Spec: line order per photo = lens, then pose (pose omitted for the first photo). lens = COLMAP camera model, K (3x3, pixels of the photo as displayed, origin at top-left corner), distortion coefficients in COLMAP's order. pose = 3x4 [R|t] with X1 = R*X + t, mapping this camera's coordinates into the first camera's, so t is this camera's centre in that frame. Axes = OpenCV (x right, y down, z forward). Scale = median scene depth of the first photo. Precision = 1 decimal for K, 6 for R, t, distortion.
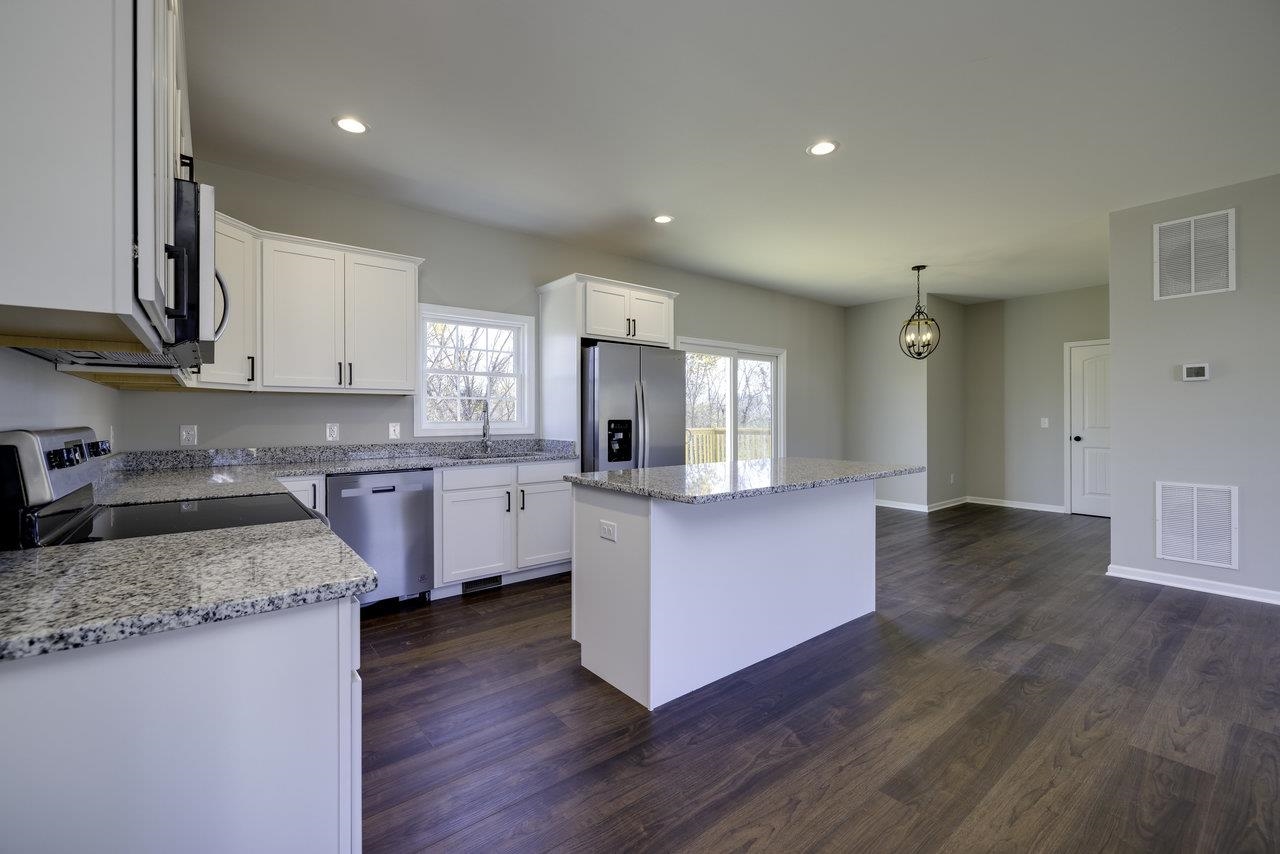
lens RADIAL K [[542.5, 0, 640.3], [0, 542.5, 413.1], [0, 0, 1]] dist [-0.004777, 0.001151]
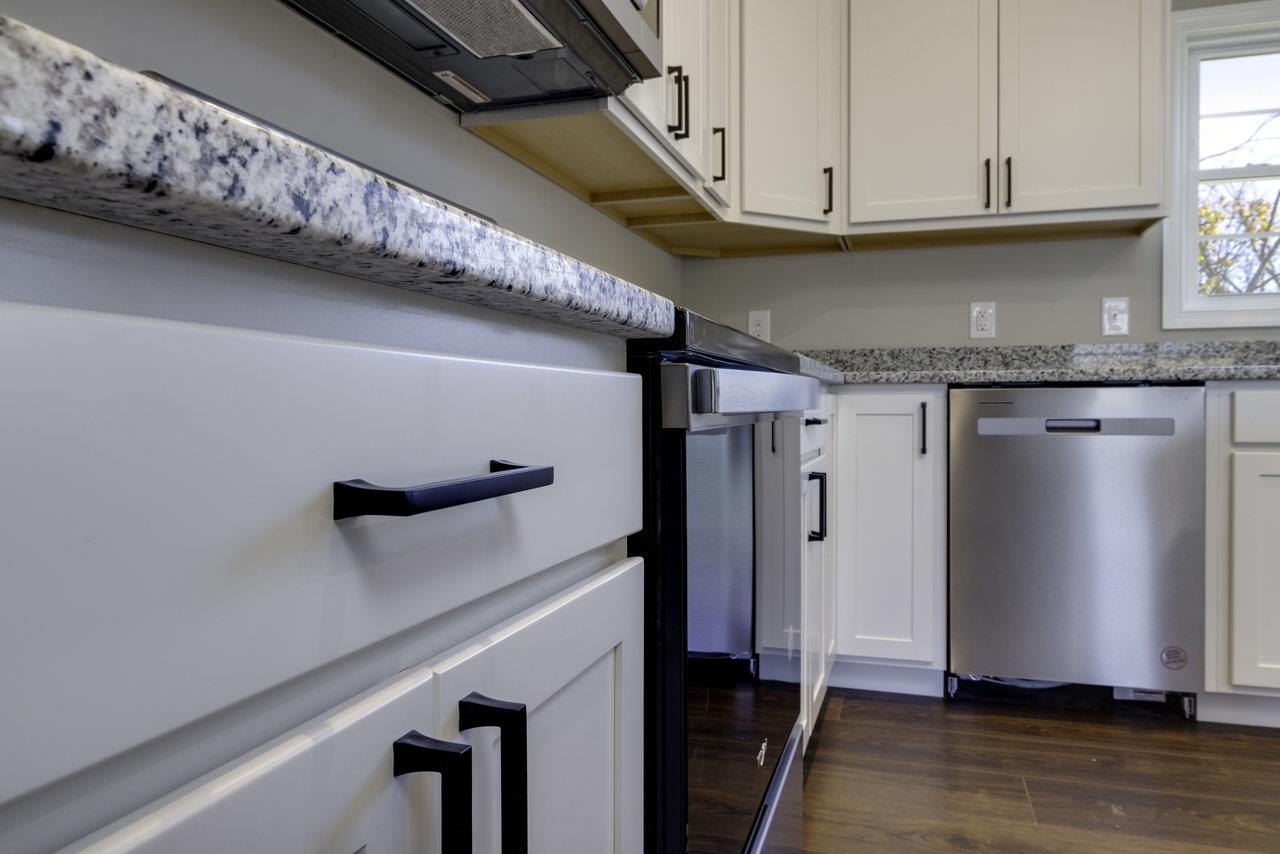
lens RADIAL K [[837.4, 0, 647.6], [0, 837.4, 417.2], [0, 0, 1]] dist [-0.001828, 0.001474]
pose [[0.551886, 0.011945, -0.833834, -0.113477], [0.004246, 0.999844, 0.017134, 0.126257], [0.833909, -0.012996, 0.551749, 0.372237]]
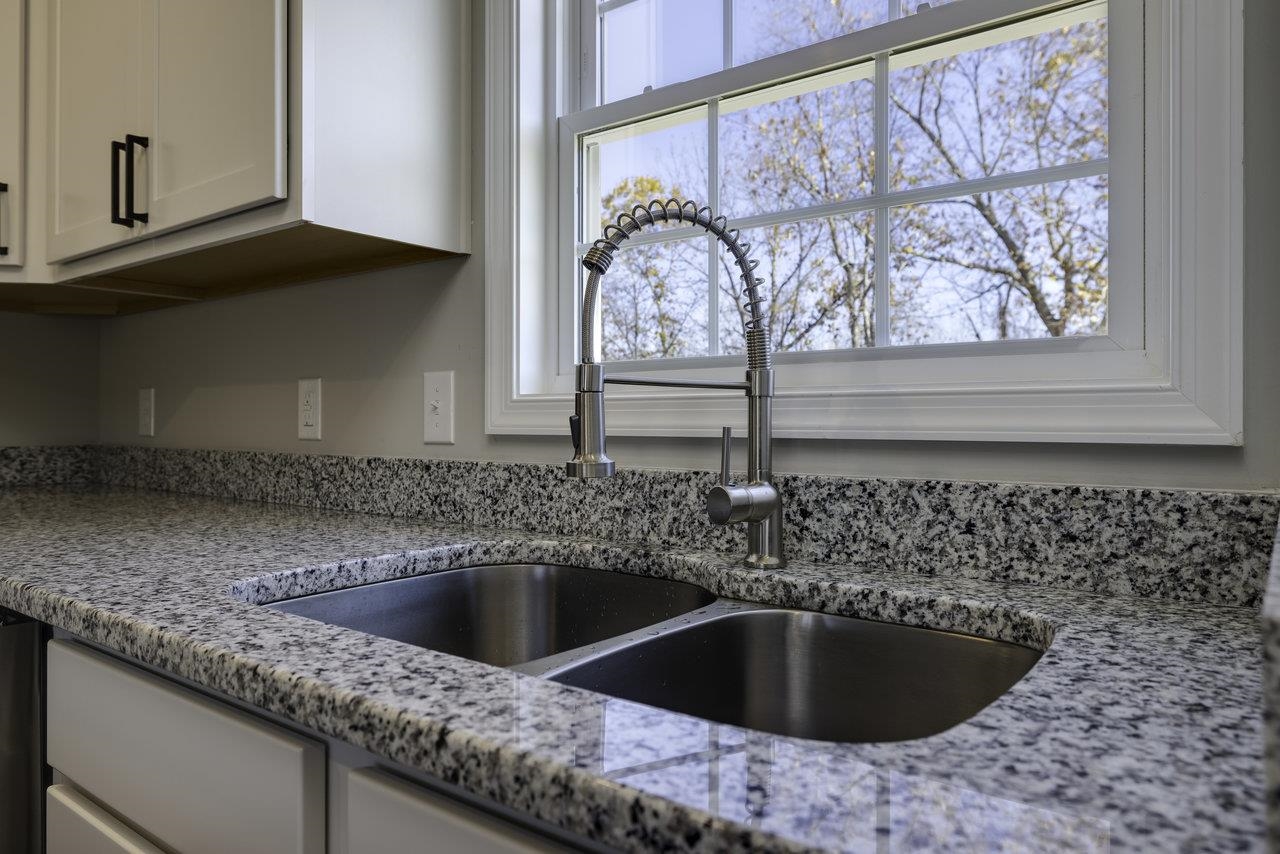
lens RADIAL K [[837.4, 0, 641.0], [0, 837.4, 426.4], [0, 0, 1]] dist [-0.001828, 0.001474]
pose [[0.242281, 0.007473, -0.970177, -0.097996], [0.002949, 0.999960, 0.008439, 0.047943], [0.970202, -0.004905, 0.242249, 1.231617]]
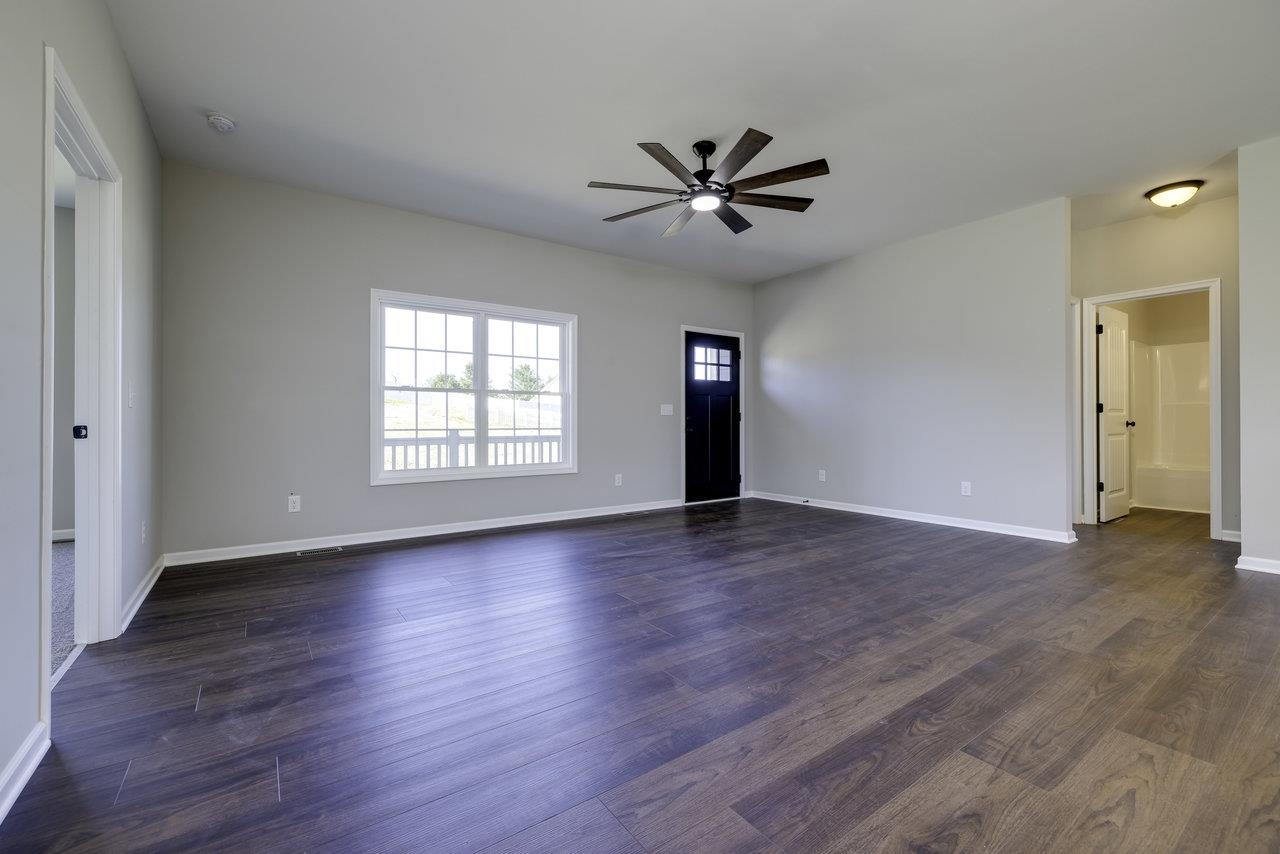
lens RADIAL K [[542.5, 0, 635.9], [0, 542.5, 419.7], [0, 0, 1]] dist [-0.004777, 0.001151]
pose [[-0.998168, 0.002636, 0.060453, 1.053167], [0.002171, 0.999967, -0.007766, 0.081507], [-0.060471, -0.007620, -0.998141, 1.141853]]
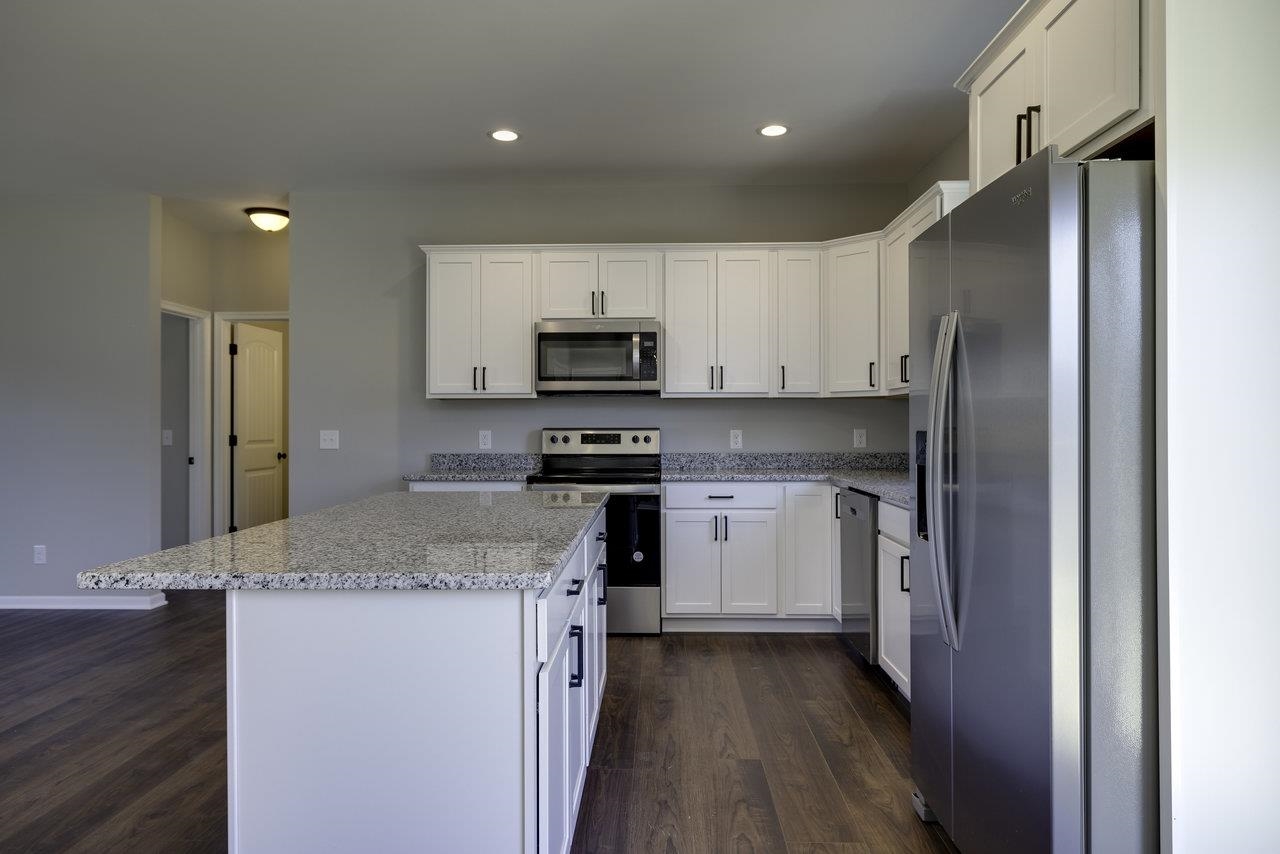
lens RADIAL K [[806.0, 0, 644.0], [0, 806.0, 414.9], [0, 0, 1]] dist [-0.003143, -0.002204]
pose [[-0.643602, -0.006070, -0.765336, 0.681186], [0.008304, 0.999854, -0.014913, 0.011935], [0.765315, -0.015953, -0.643458, 1.592233]]
